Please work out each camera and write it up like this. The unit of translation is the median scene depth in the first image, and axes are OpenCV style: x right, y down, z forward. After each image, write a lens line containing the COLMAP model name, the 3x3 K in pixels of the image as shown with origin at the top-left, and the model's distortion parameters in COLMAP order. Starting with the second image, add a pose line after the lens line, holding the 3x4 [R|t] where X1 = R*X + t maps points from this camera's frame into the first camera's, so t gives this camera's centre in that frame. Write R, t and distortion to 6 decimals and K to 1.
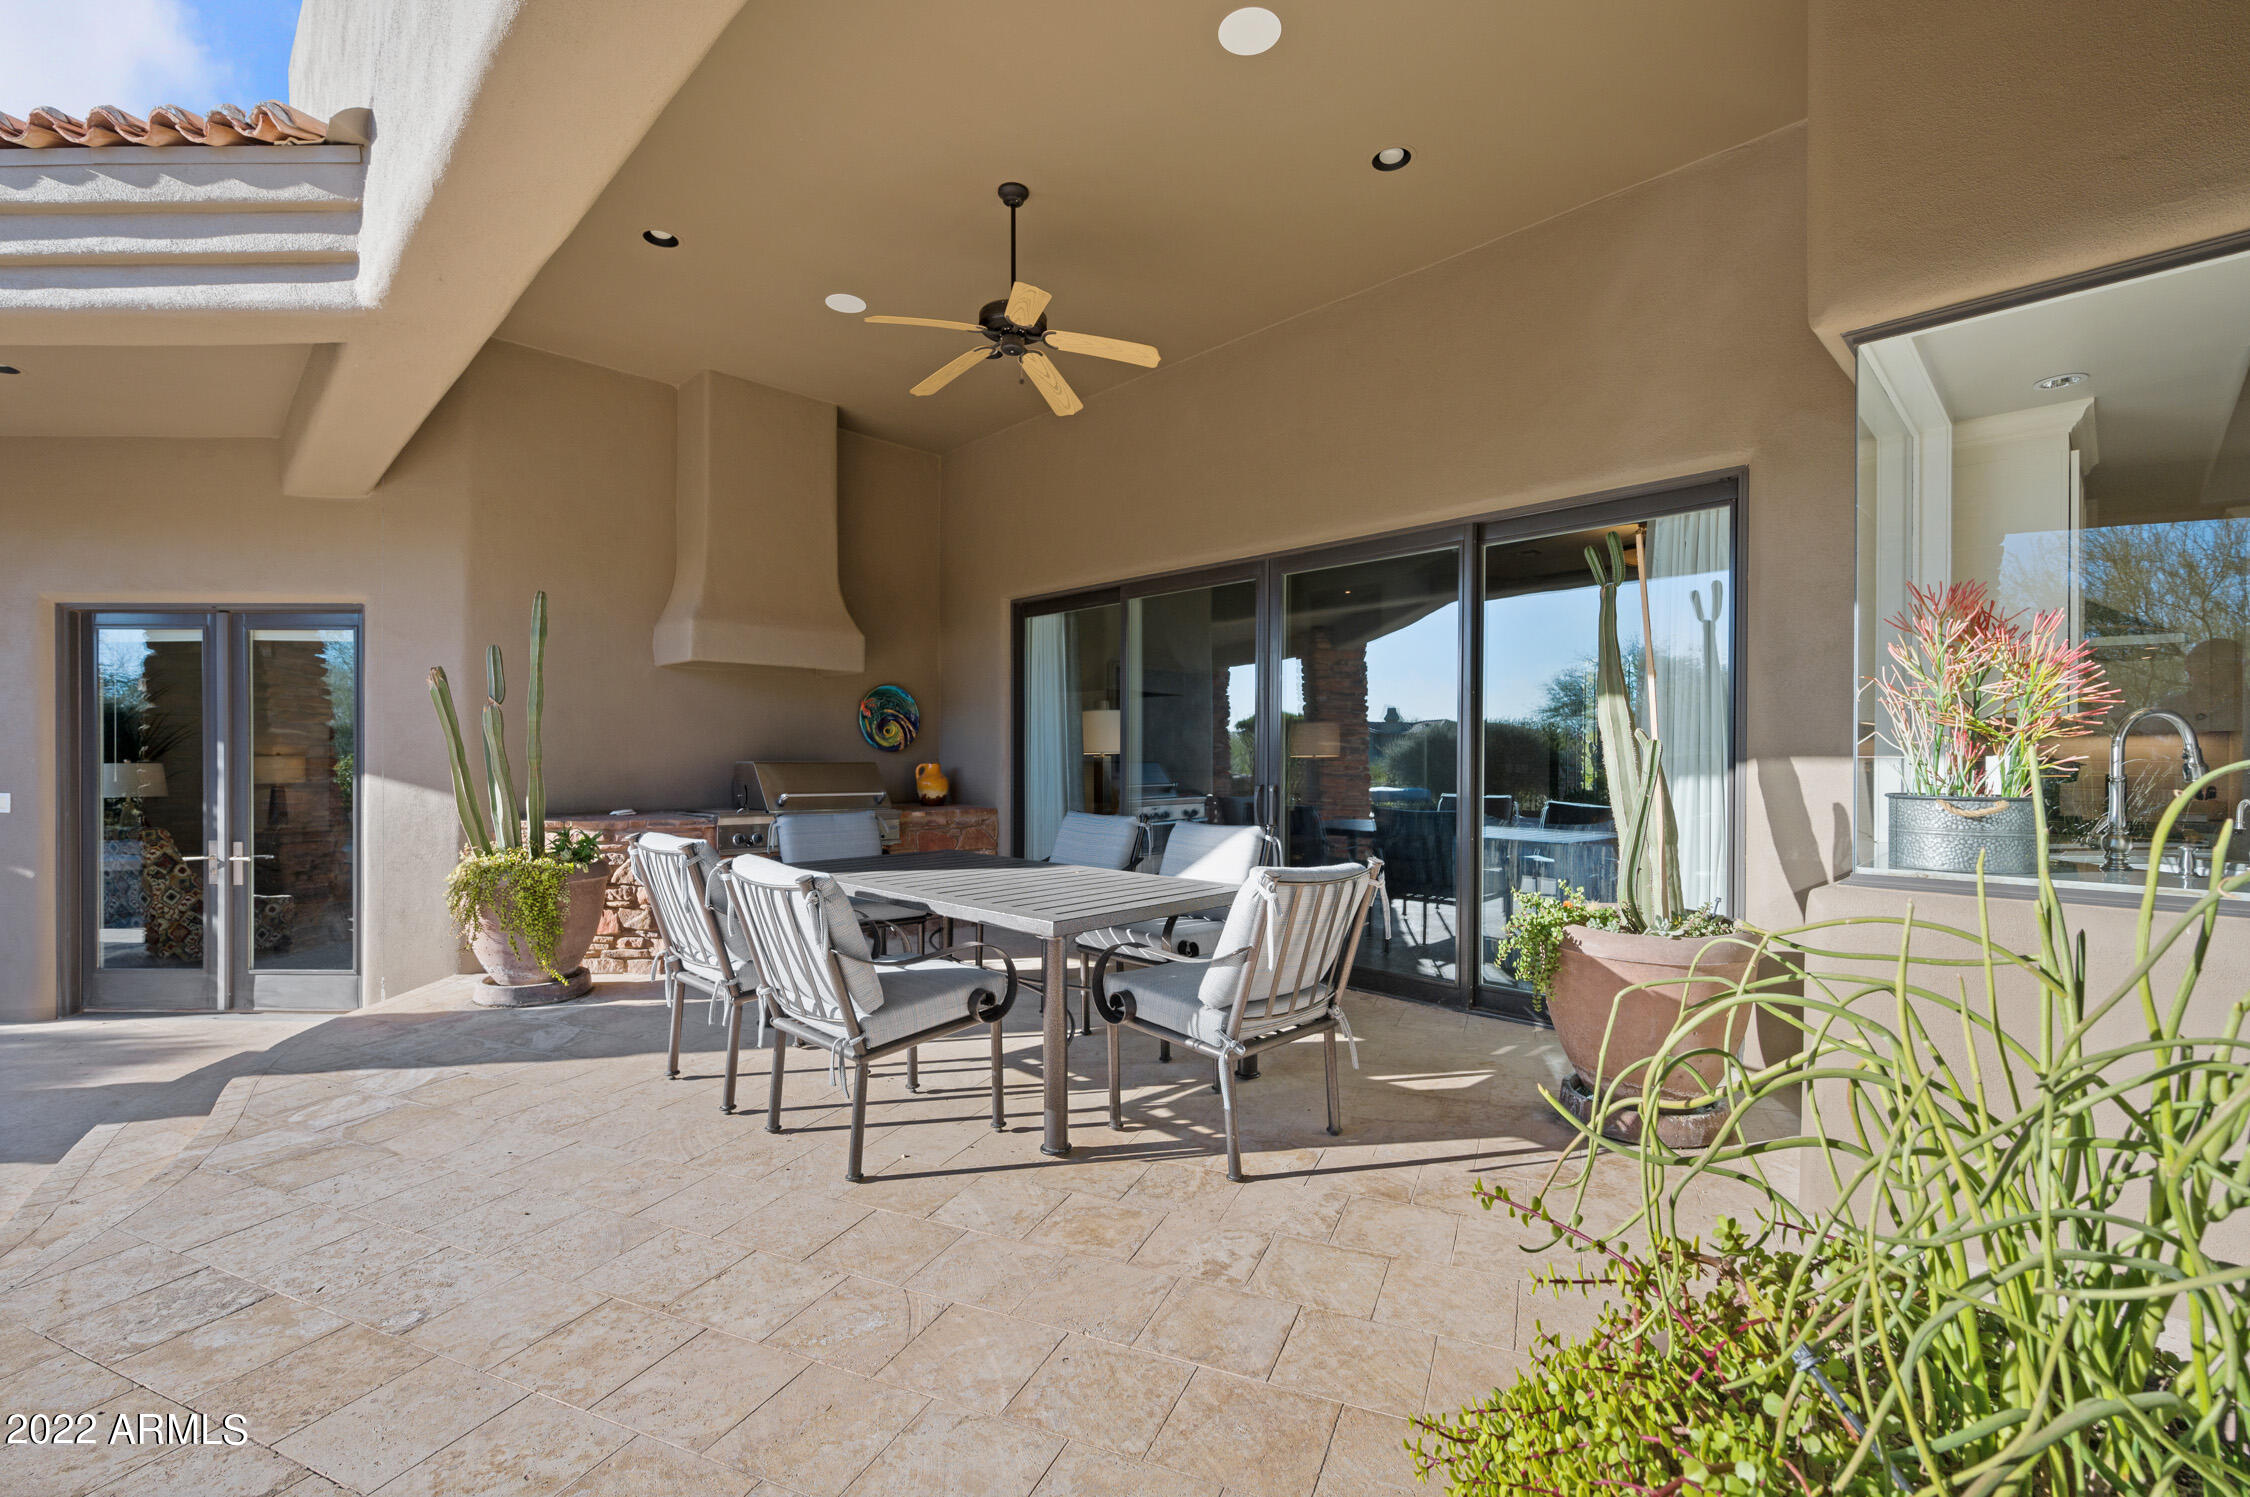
lens RADIAL K [[971.4, 0, 1125.0], [0, 971.4, 754.2], [0, 0, 1]] dist [0.000006, 0.000000]
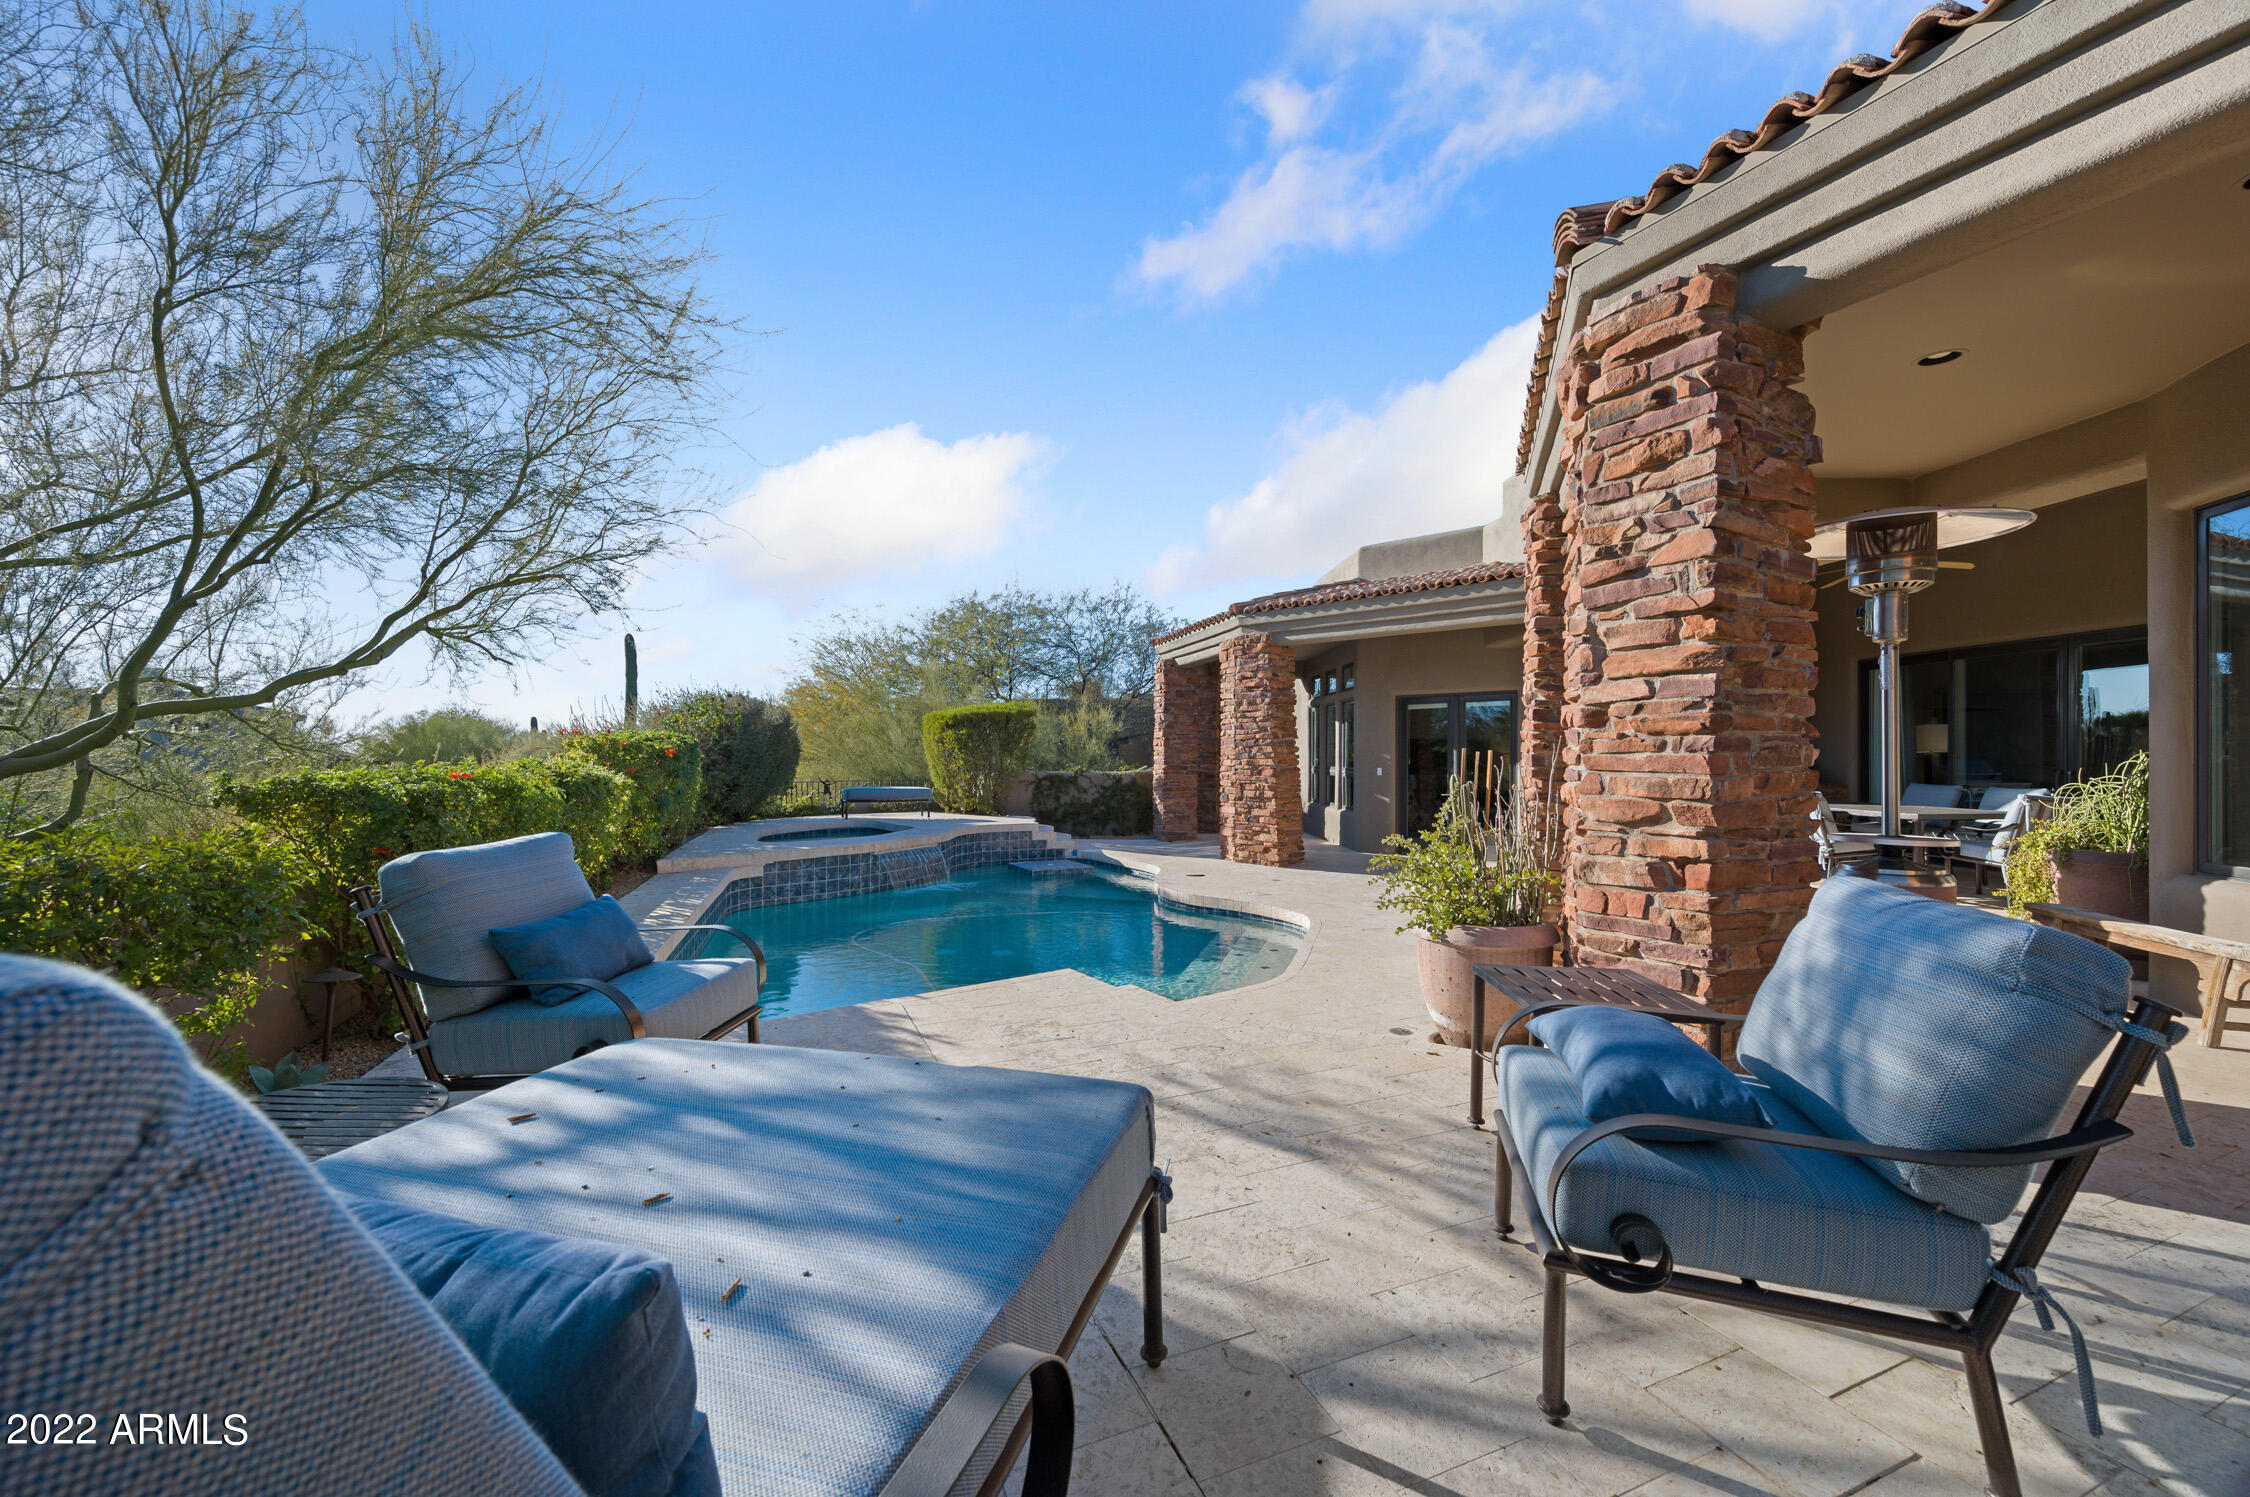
lens RADIAL K [[896.3, 0, 1131.5], [0, 896.3, 751.2], [0, 0, 1]] dist [-0.002105, -0.000147]
pose [[0.740025, -0.003890, -0.672568, -0.008930], [0.004326, 0.999990, -0.001023, -0.005916], [0.672566, -0.002152, 0.740034, -1.042590]]
